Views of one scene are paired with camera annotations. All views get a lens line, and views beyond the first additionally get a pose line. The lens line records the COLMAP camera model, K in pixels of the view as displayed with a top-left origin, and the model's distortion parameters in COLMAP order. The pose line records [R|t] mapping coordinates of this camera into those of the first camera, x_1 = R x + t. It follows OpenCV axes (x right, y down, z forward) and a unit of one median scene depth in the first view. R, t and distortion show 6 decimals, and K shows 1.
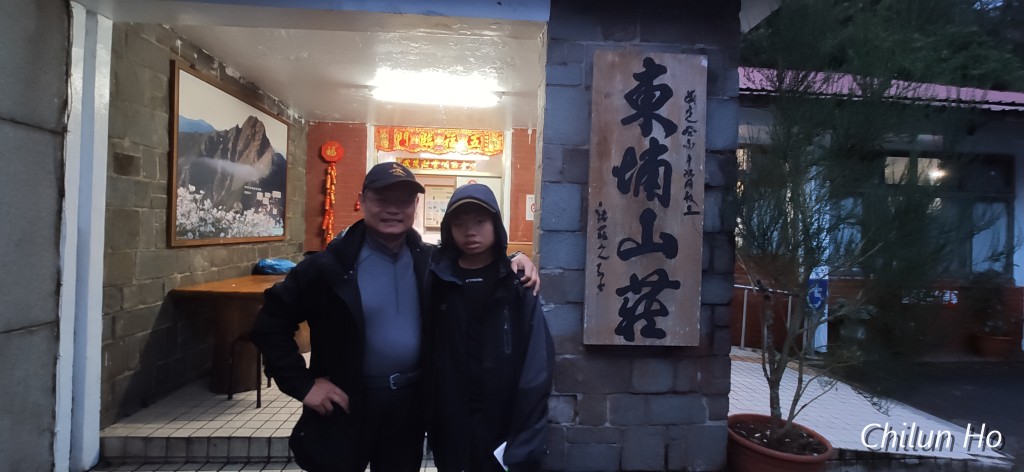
lens RADIAL K [[449.7, 0, 511.2], [0, 449.7, 233.0], [0, 0, 1]] dist [-0.023181, 0.000528]
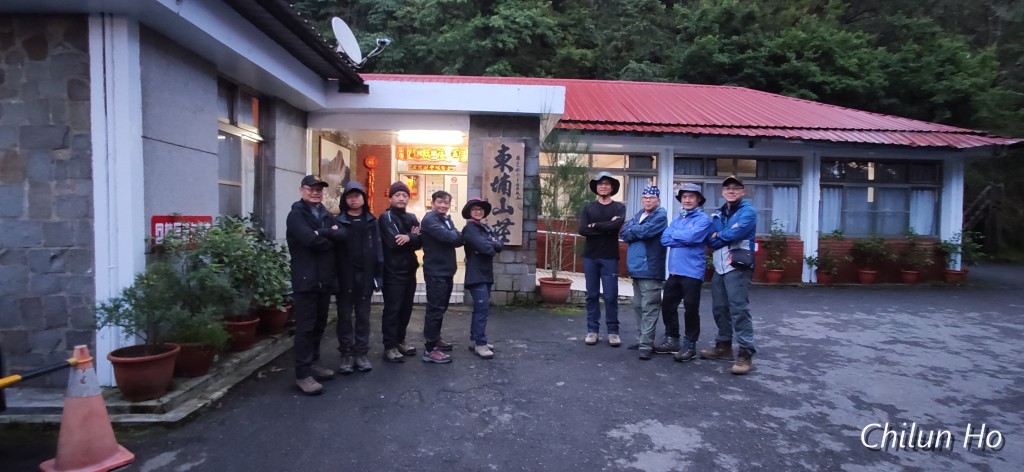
lens RADIAL K [[522.7, 0, 512.0], [0, 522.7, 236.0], [0, 0, 1]] dist [-0.030247, 0.001575]
pose [[0.999590, -0.007048, -0.027753, 0.450966], [0.008194, 0.999109, 0.041410, 0.054455], [0.027436, -0.041621, 0.998757, -2.344909]]
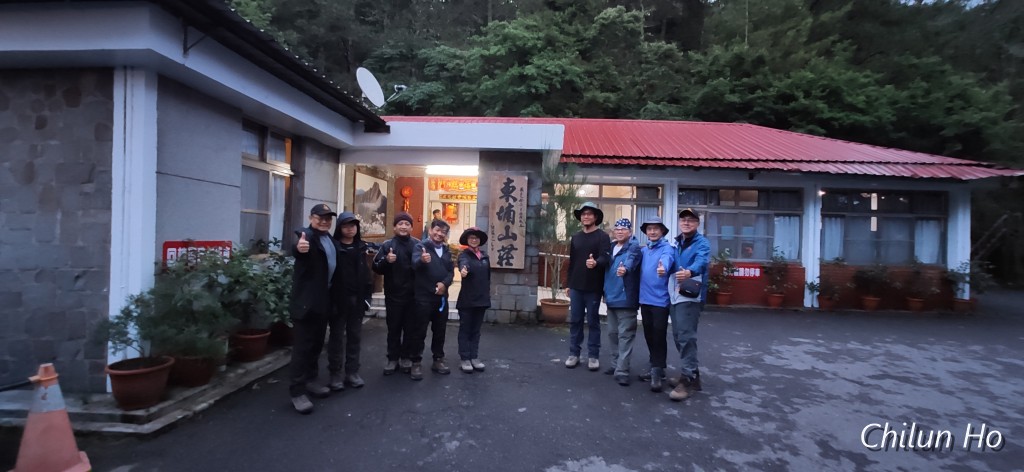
lens RADIAL K [[449.7, 0, 511.2], [0, 449.7, 233.0], [0, 0, 1]] dist [-0.023181, 0.000528]
pose [[0.991824, 0.003686, -0.127560, 0.734002], [-0.004294, 0.999981, -0.004494, 0.015763], [0.127540, 0.005005, 0.991821, -2.151487]]
